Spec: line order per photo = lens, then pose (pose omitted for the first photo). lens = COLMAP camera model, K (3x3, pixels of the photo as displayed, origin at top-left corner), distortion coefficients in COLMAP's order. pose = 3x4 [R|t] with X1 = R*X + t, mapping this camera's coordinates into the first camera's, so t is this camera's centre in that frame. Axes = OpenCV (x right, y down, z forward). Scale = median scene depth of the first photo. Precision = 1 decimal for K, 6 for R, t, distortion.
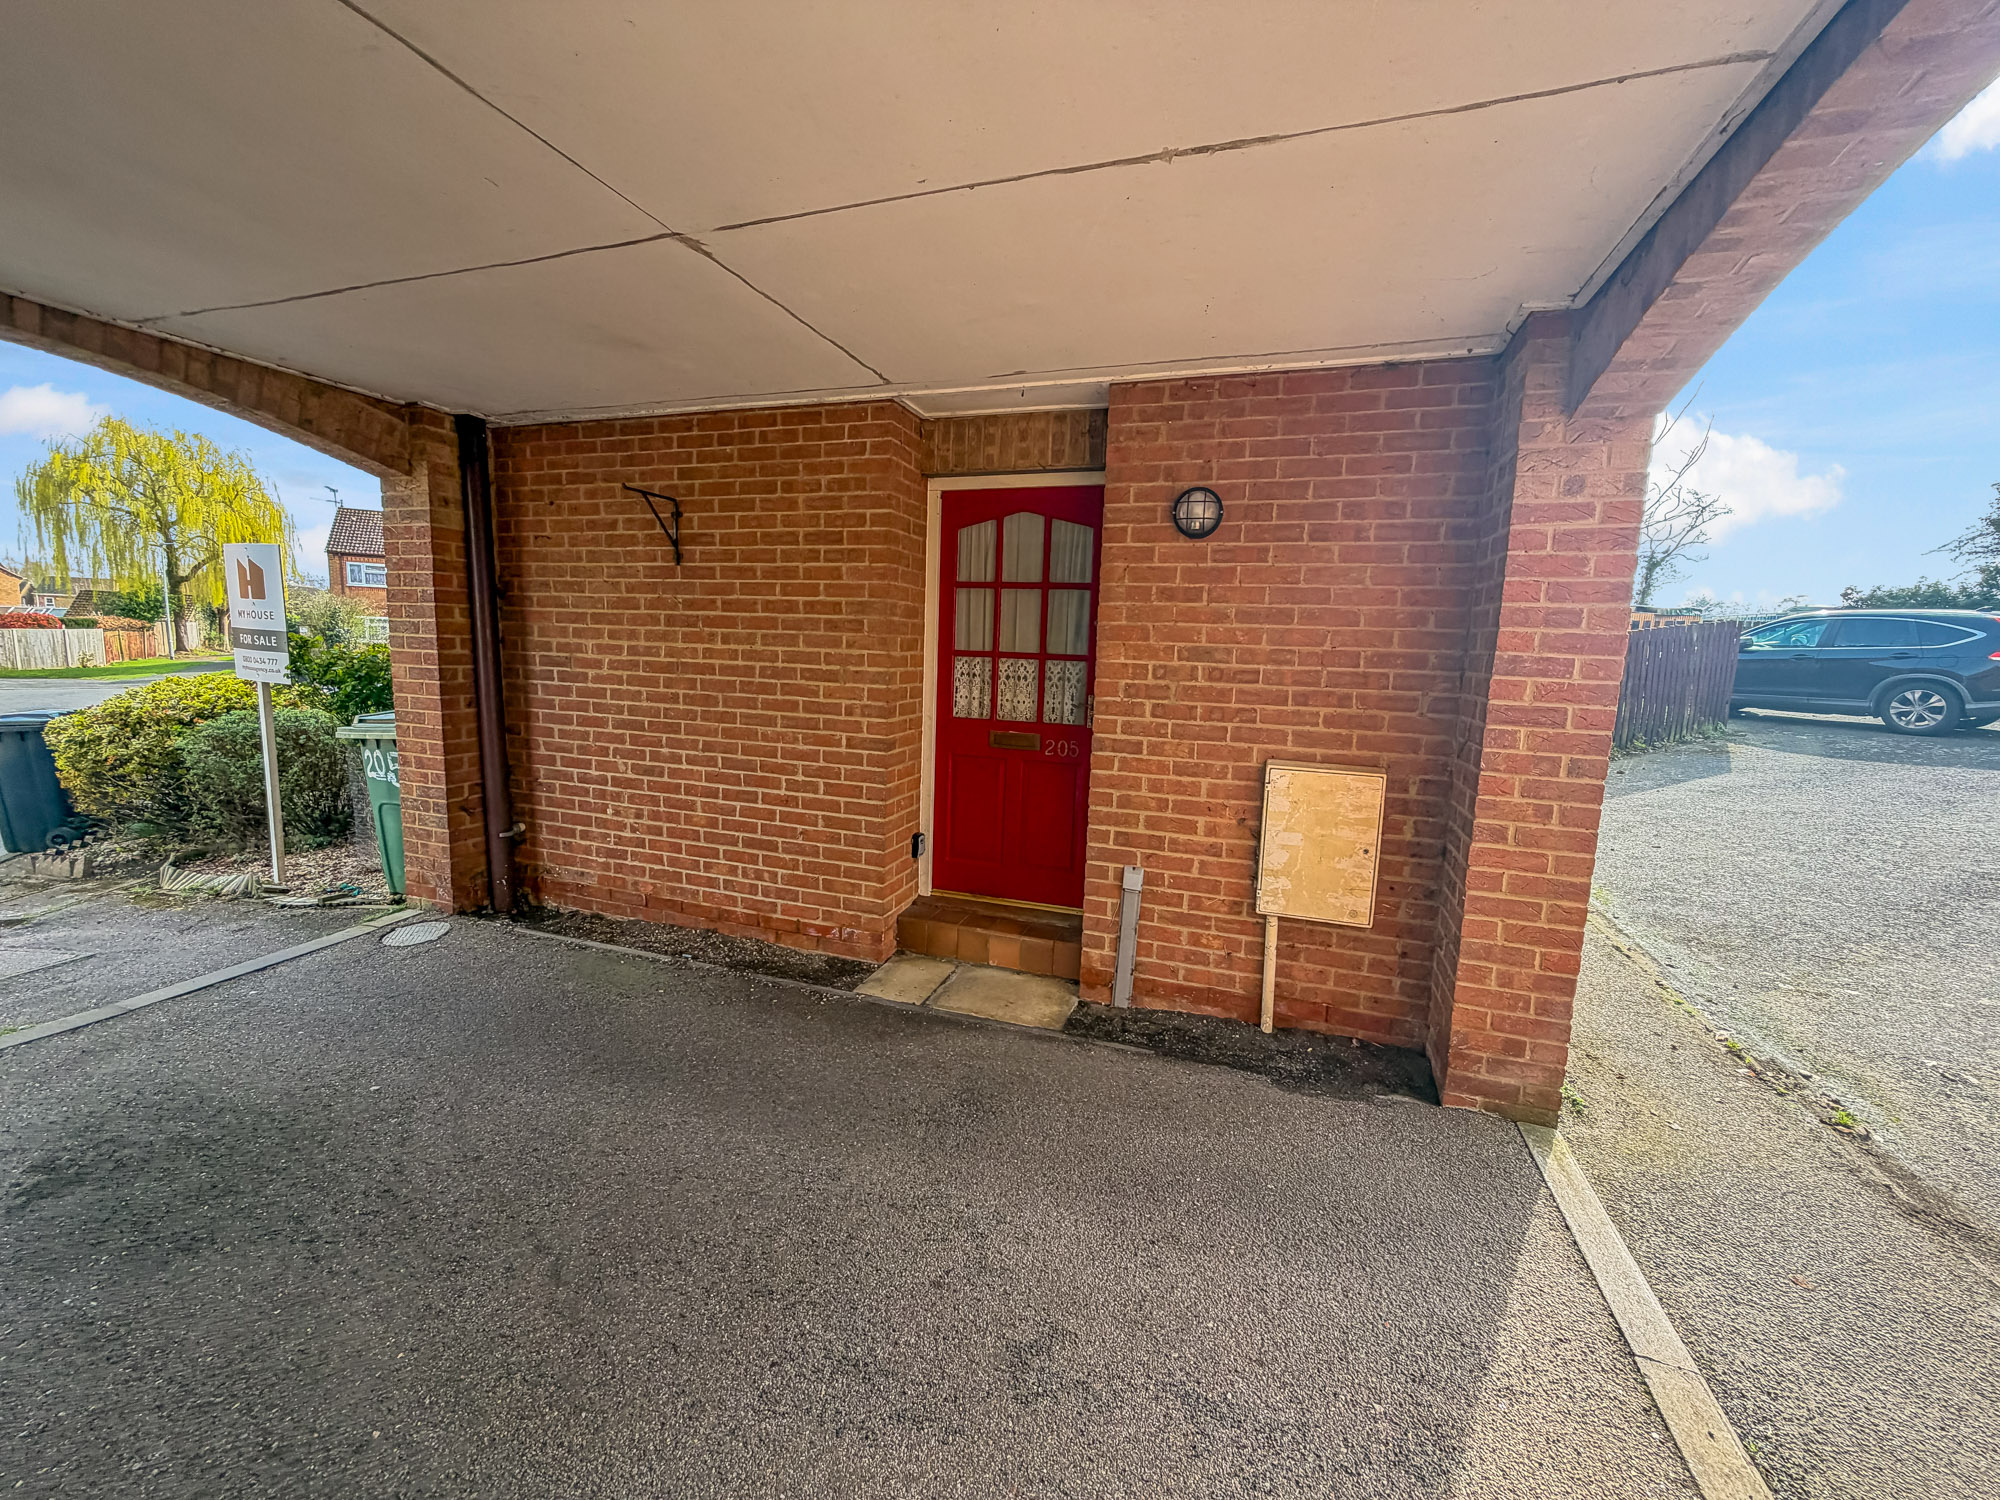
lens RADIAL K [[809.8, 0, 989.1], [0, 809.8, 758.8], [0, 0, 1]] dist [-0.000213, -0.000506]
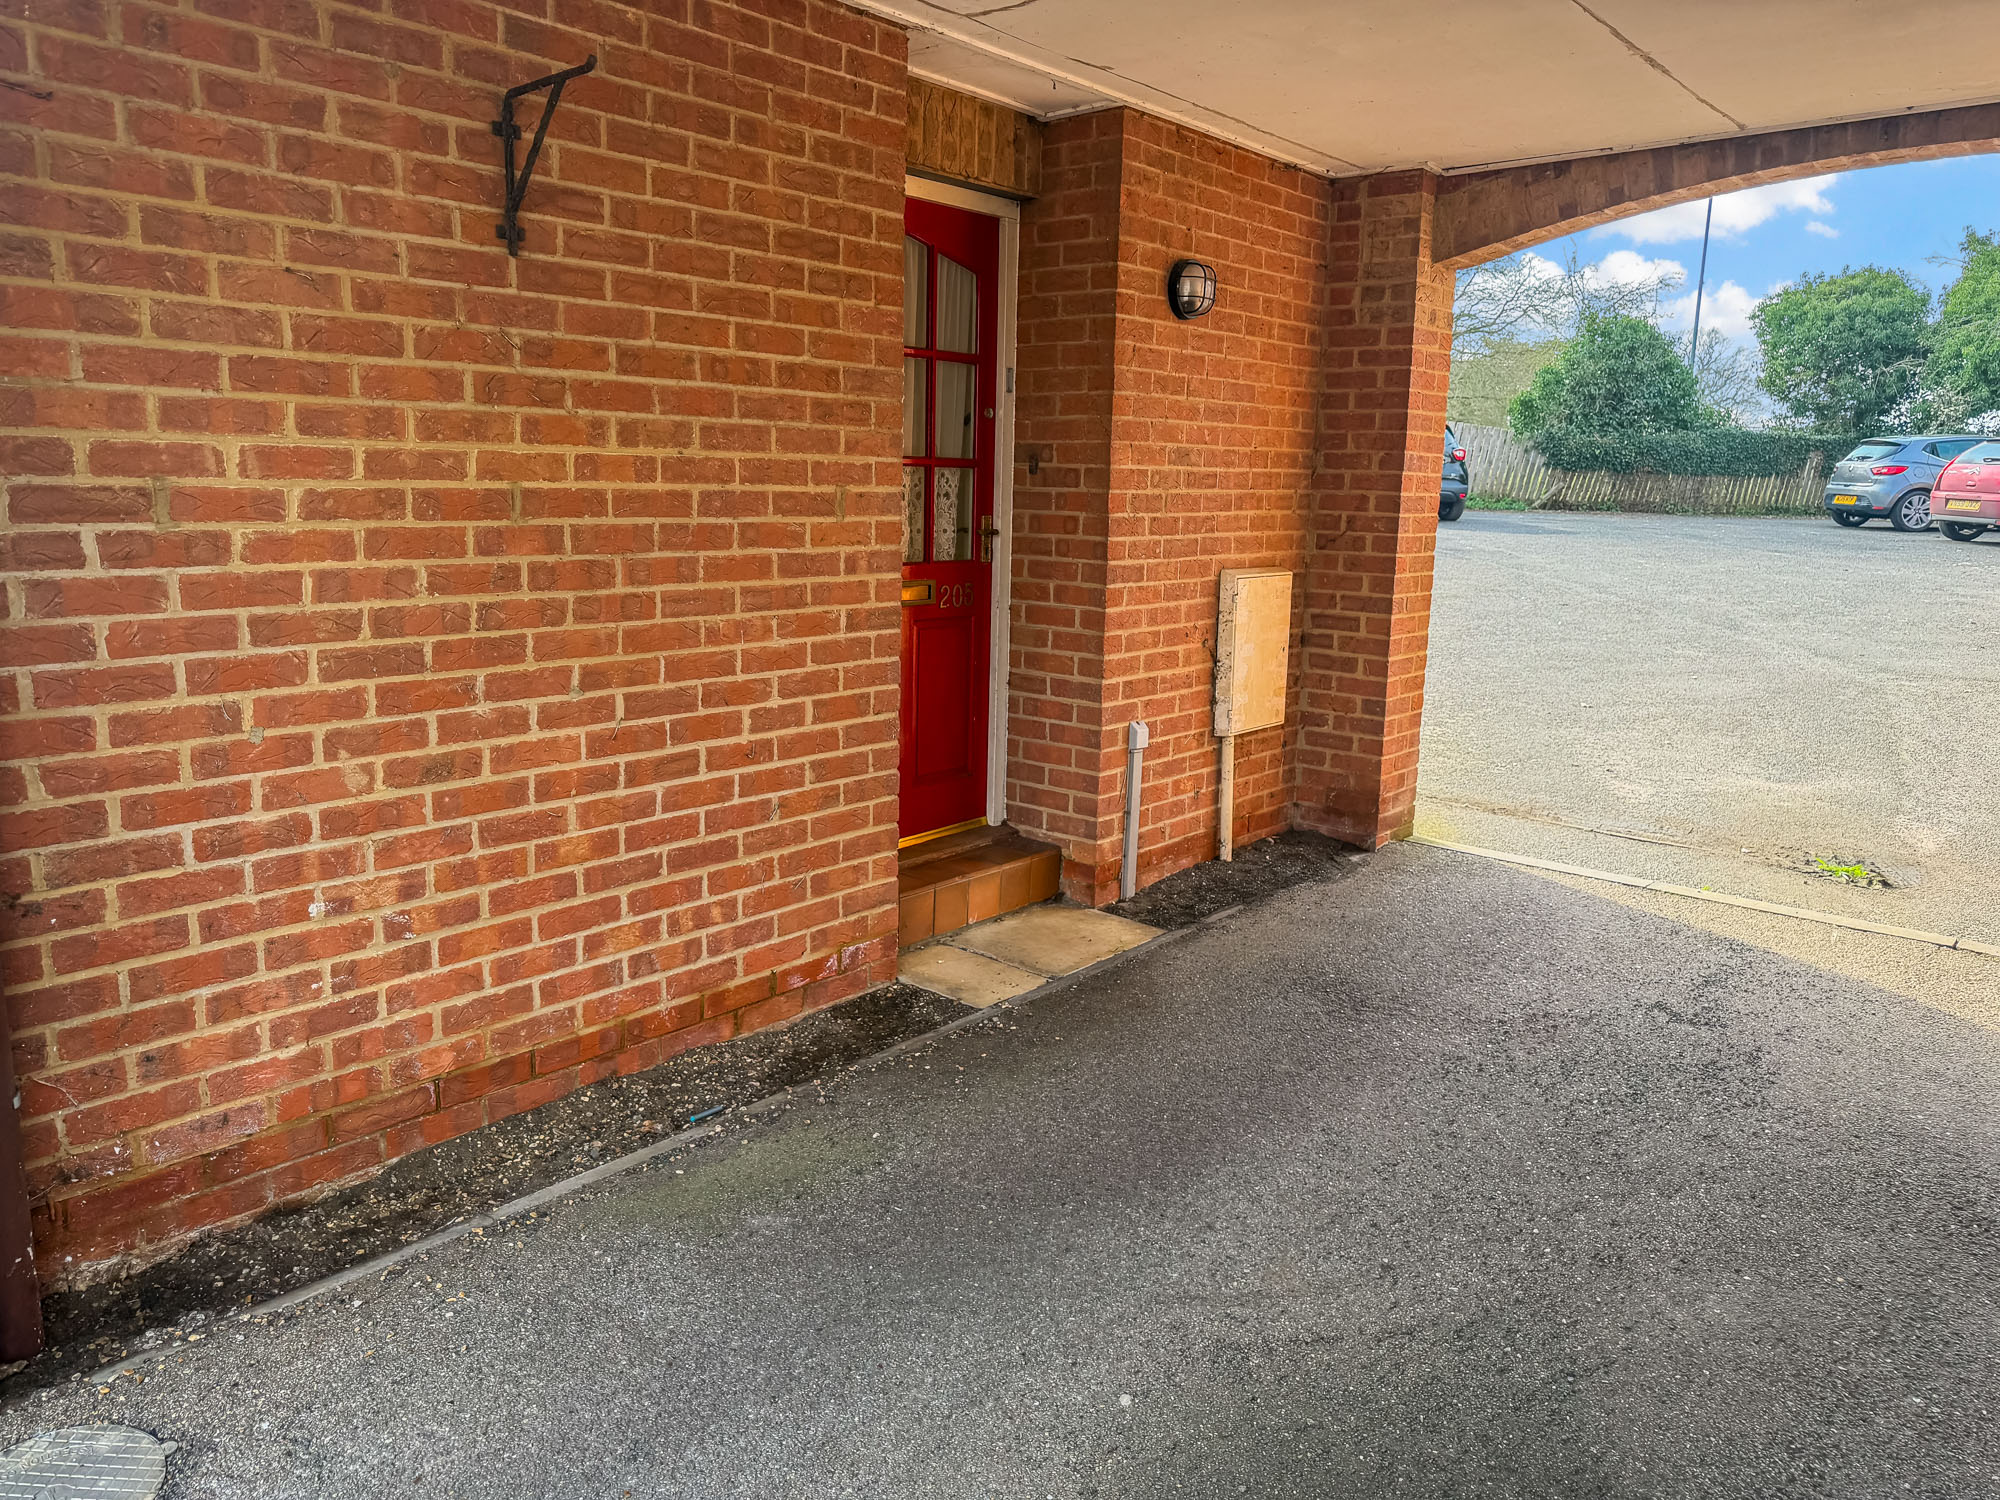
lens RADIAL K [[1432.3, 0, 1003.2], [0, 1432.3, 748.7], [0, 0, 1]] dist [-0.010824, 0.012827]
pose [[0.351674, -0.201767, 0.914120, -1.029369], [0.121520, 0.978073, 0.169132, -0.085680], [-0.928202, 0.051604, 0.368481, 0.515134]]
